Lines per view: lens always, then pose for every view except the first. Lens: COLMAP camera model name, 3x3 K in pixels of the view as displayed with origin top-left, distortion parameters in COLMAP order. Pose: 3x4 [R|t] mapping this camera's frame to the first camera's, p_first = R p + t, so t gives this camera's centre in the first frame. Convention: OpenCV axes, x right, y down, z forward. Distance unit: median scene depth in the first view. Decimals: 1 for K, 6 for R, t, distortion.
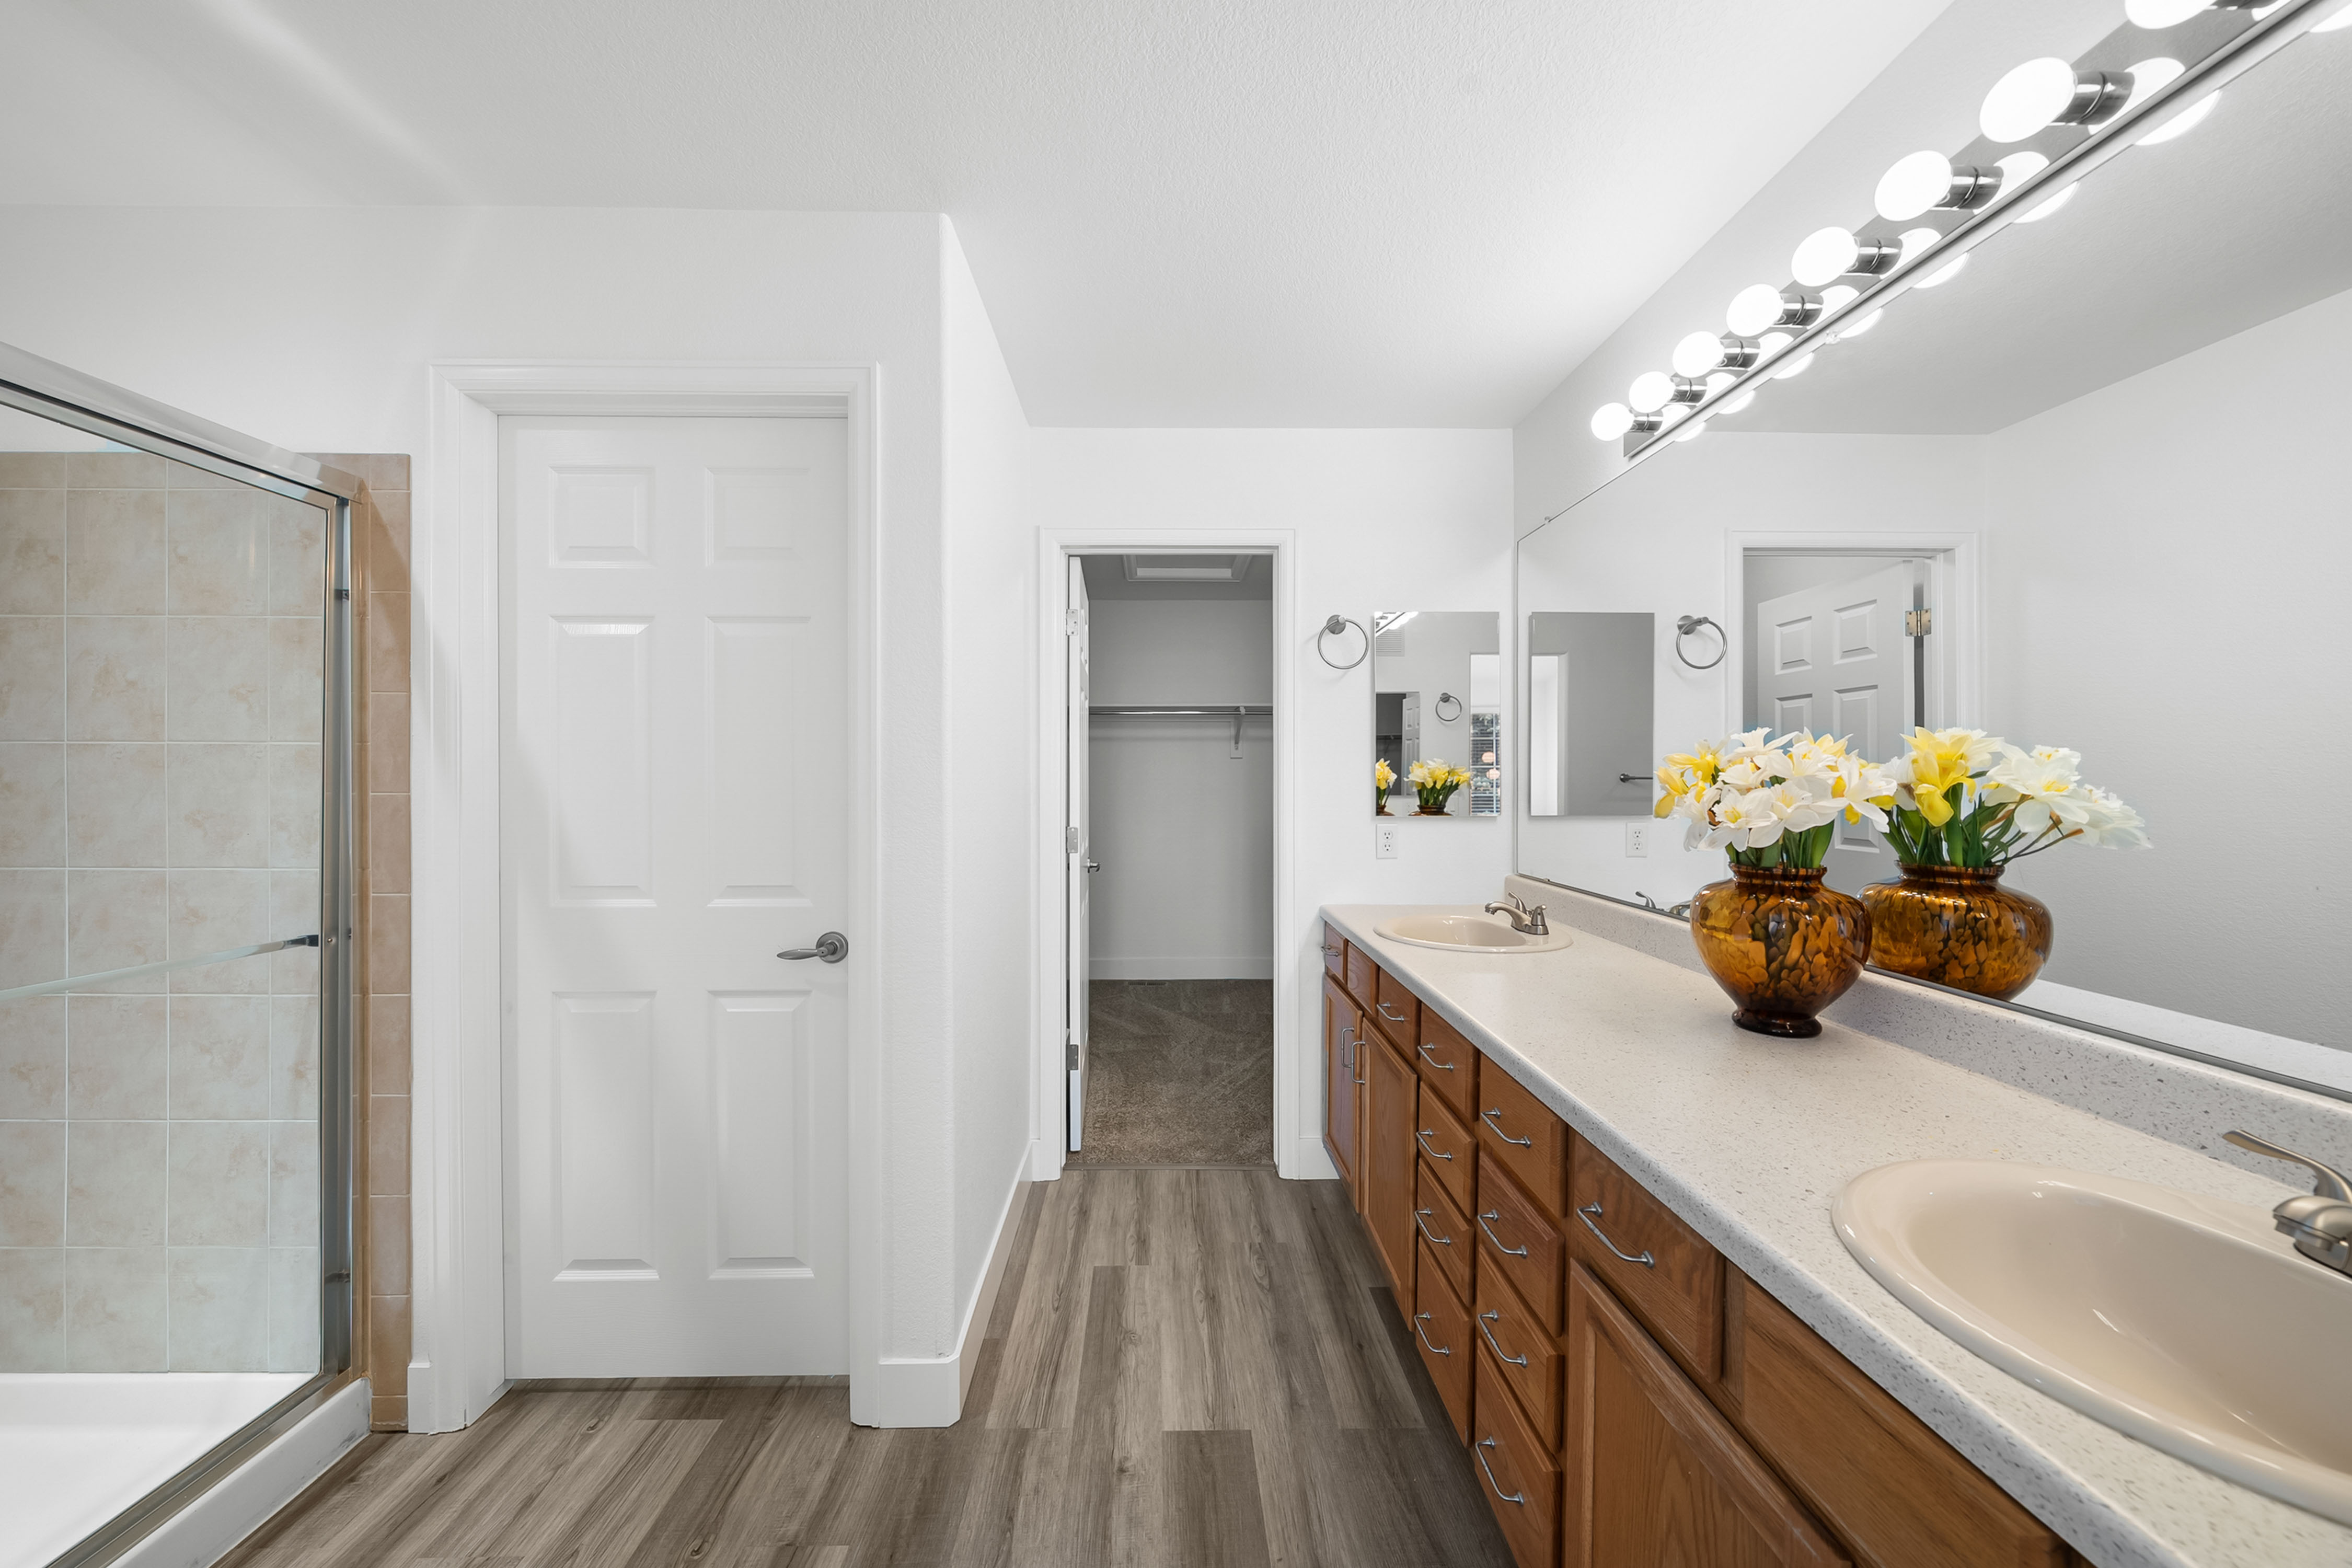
lens RADIAL K [[811.6, 0, 1175.0], [0, 811.6, 785.5], [0, 0, 1]] dist [-0.003100, 0.000223]
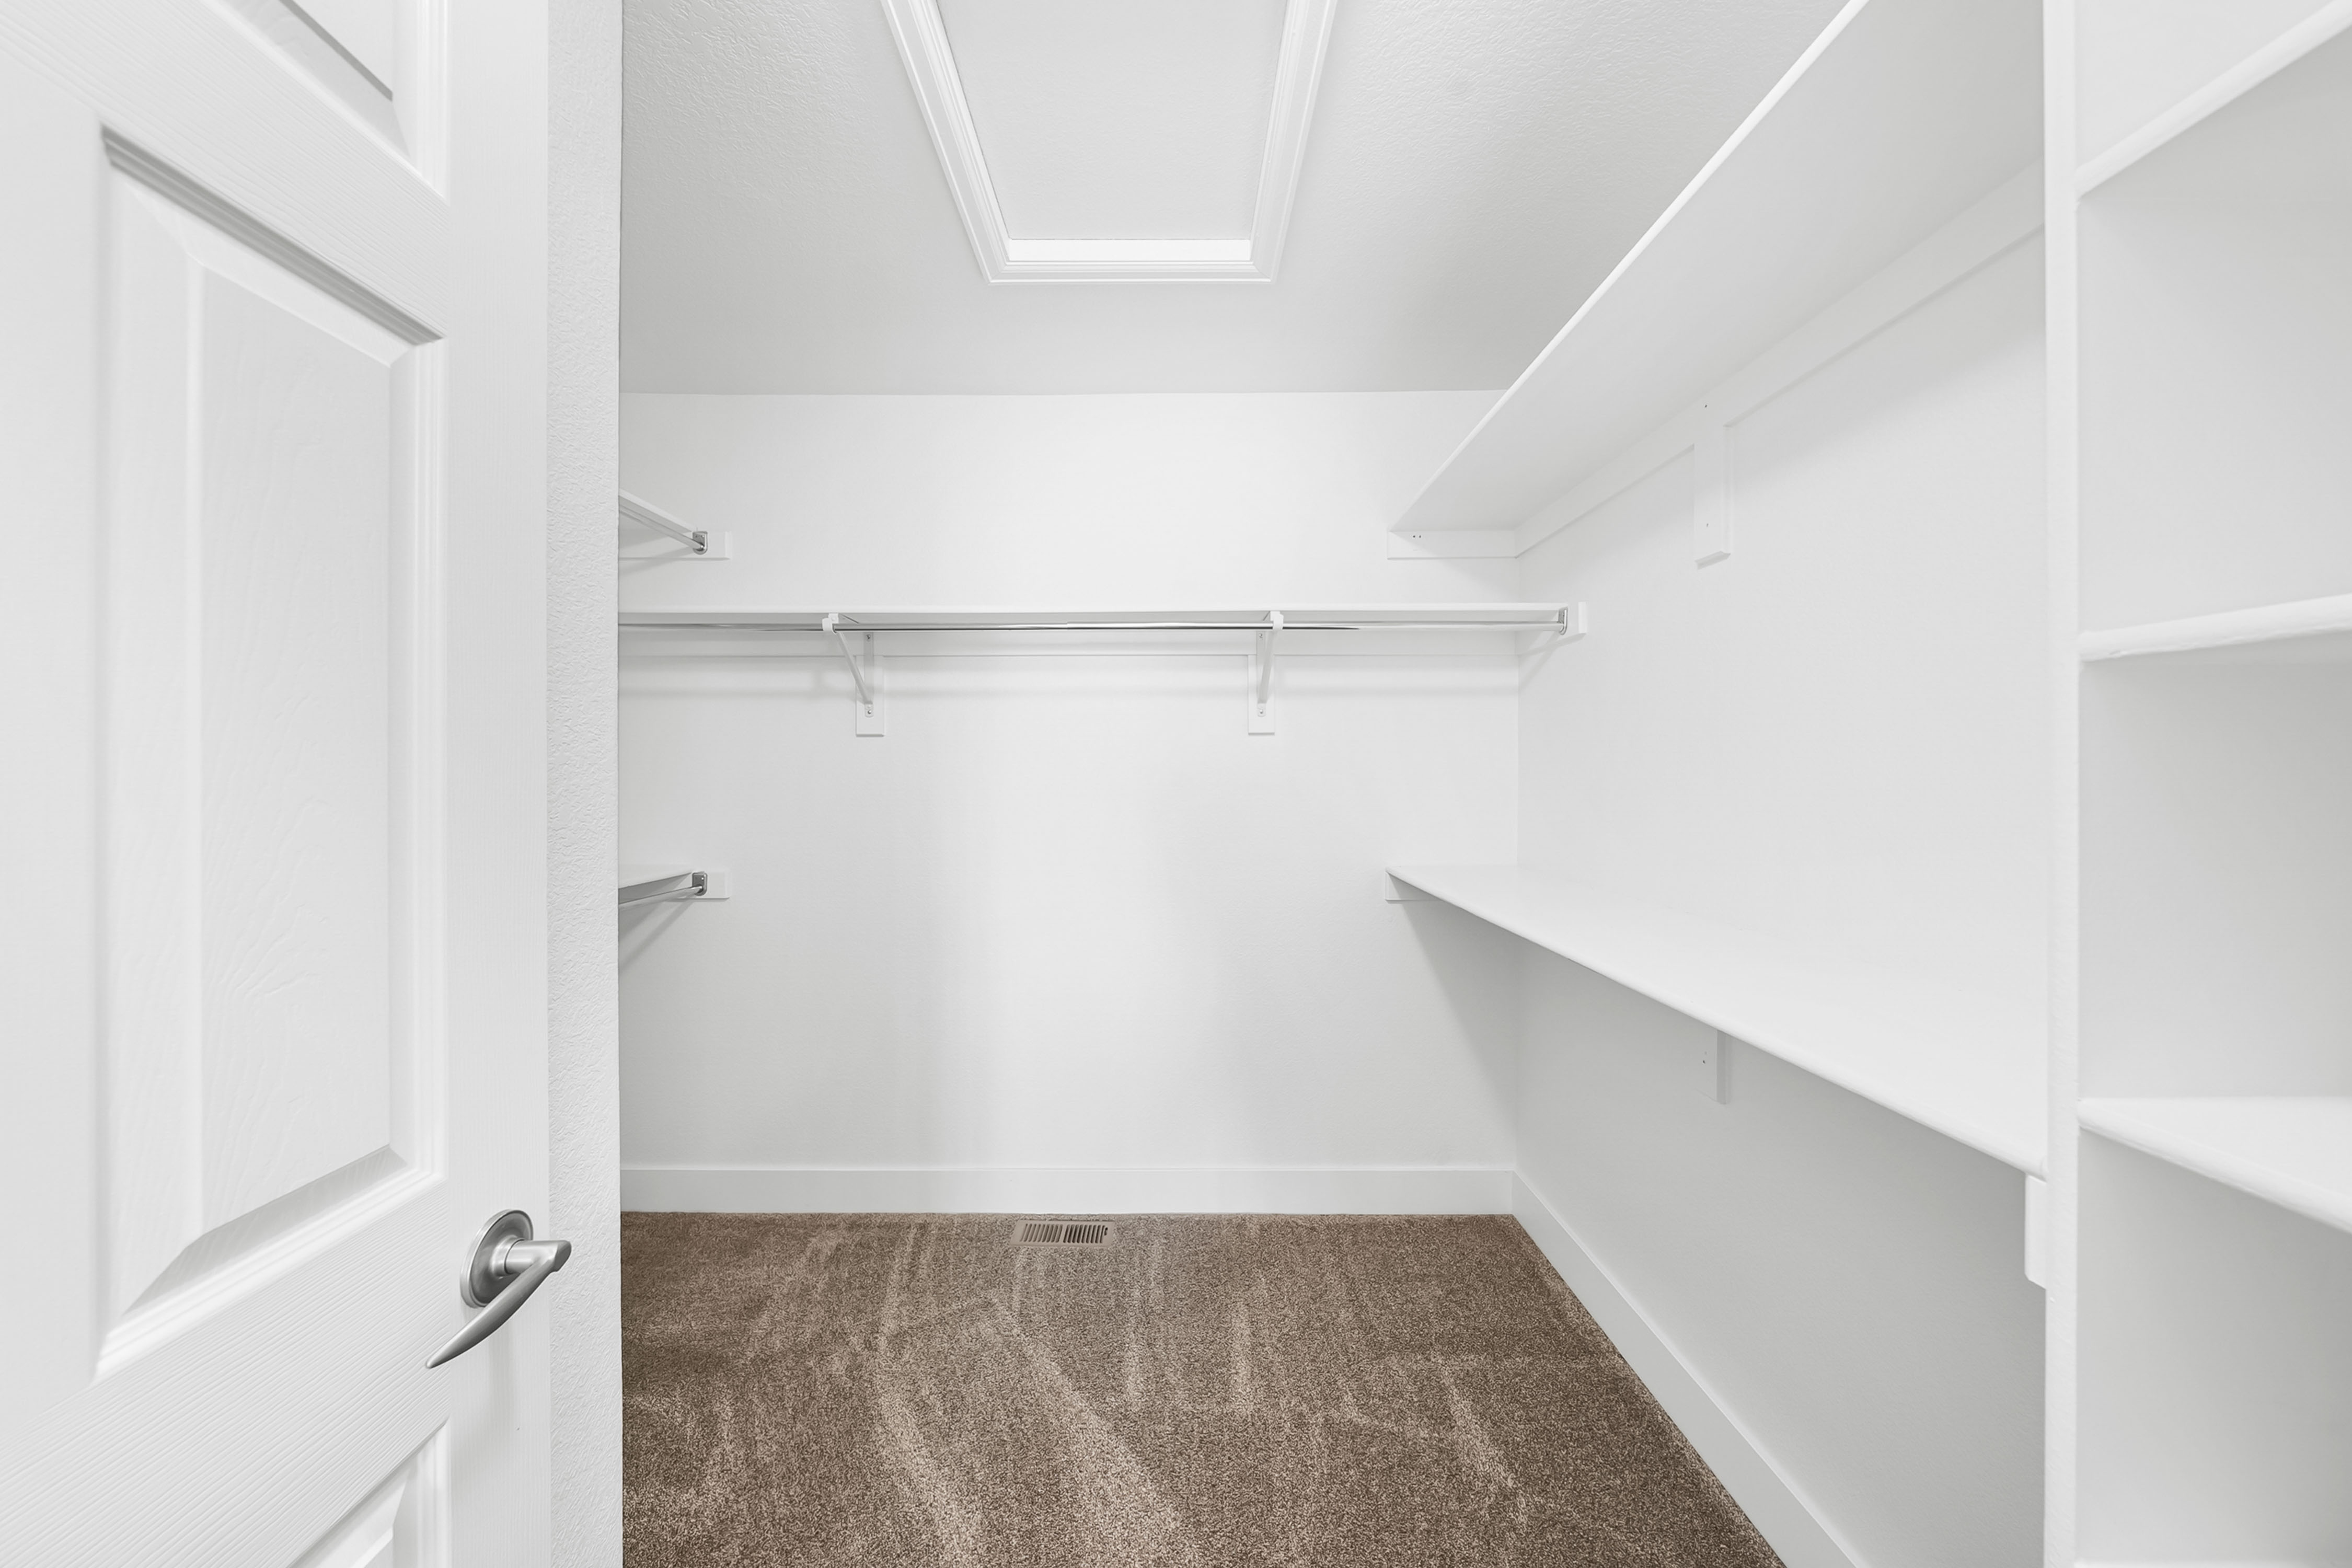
lens RADIAL K [[811.6, 0, 1174.0], [0, 811.6, 784.2], [0, 0, 1]] dist [-0.003100, 0.000223]
pose [[0.999678, -0.003548, -0.025128, 0.041947], [0.003510, 0.999993, -0.001579, -0.003307], [0.025133, 0.001491, 0.999683, 0.616706]]
